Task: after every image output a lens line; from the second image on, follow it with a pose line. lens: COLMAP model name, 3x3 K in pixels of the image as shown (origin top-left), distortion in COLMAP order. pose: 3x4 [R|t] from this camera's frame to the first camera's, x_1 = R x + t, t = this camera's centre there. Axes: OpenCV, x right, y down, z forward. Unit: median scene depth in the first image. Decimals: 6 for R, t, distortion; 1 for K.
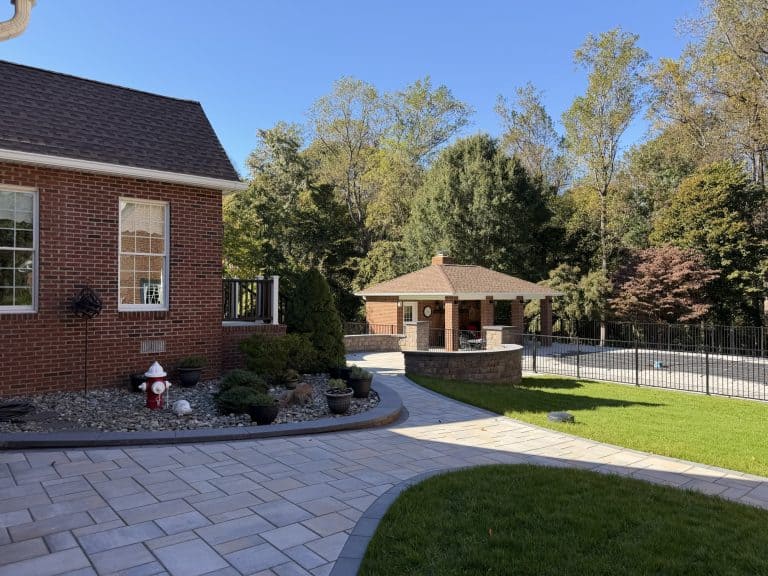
lens RADIAL K [[543.4, 0, 383.0], [0, 543.4, 289.0], [0, 0, 1]] dist [0.004783, -0.002957]
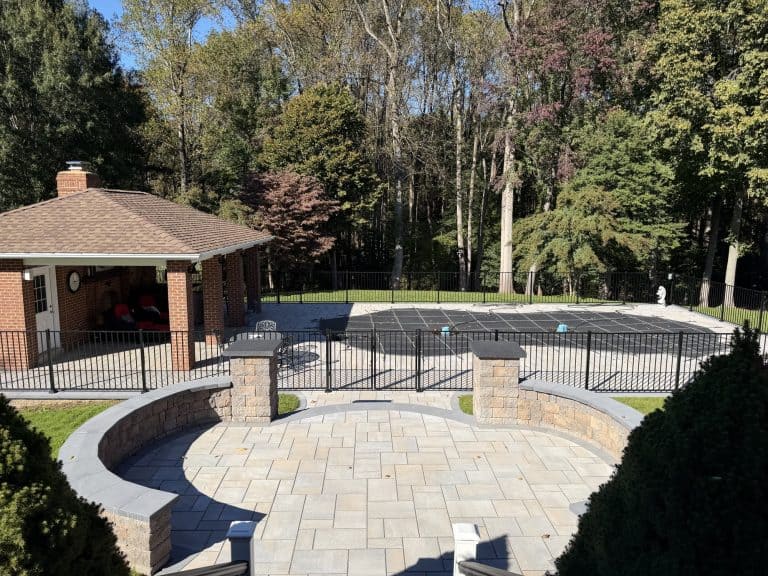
lens RADIAL K [[543.4, 0, 383.4], [0, 543.4, 291.0], [0, 0, 1]] dist [0.004783, -0.002957]
pose [[0.620608, -0.105627, 0.776974, -0.100239], [-0.023168, 0.987983, 0.152818, -0.025722], [-0.783778, -0.112841, 0.610703, 0.327722]]
